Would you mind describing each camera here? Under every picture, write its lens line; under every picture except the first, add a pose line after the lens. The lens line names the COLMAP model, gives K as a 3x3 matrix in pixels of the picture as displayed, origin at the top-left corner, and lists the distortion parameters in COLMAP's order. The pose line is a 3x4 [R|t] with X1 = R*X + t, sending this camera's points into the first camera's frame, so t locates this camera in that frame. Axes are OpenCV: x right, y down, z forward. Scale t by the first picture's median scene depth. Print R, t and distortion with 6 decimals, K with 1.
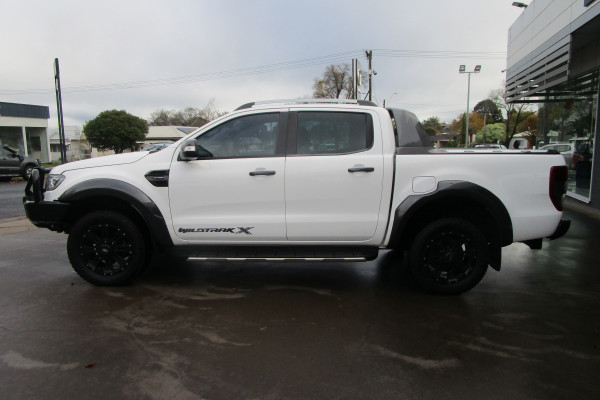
lens RADIAL K [[426.6, 0, 297.2], [0, 426.6, 201.8], [0, 0, 1]] dist [-0.032583, 0.010895]
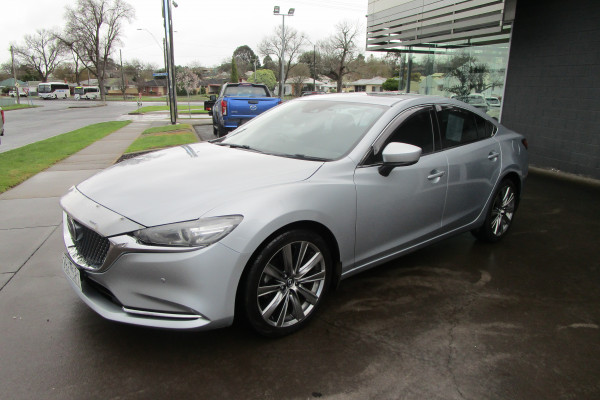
lens RADIAL K [[426.6, 0, 299.1], [0, 426.6, 201.4], [0, 0, 1]] dist [-0.032583, 0.010895]
pose [[0.858491, -0.110908, 0.500692, -0.633091], [0.046962, 0.989234, 0.138602, -0.127047], [-0.510674, -0.095475, 0.854457, 0.814586]]
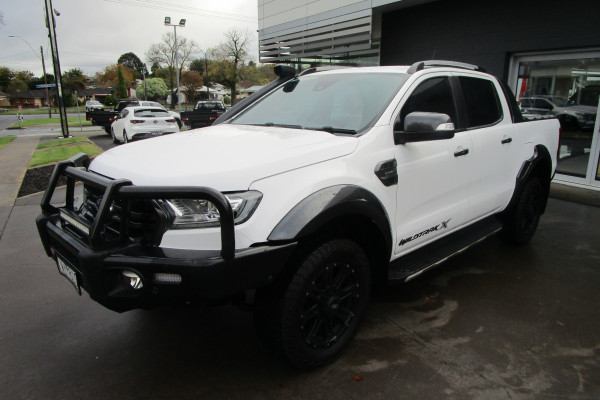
lens RADIAL K [[426.6, 0, 299.9], [0, 426.6, 199.7], [0, 0, 1]] dist [-0.032583, 0.010895]
pose [[0.709899, -0.162303, 0.685347, -0.846379], [0.093253, 0.986179, 0.136952, -0.113714], [-0.698103, -0.033311, 0.715222, 0.598896]]
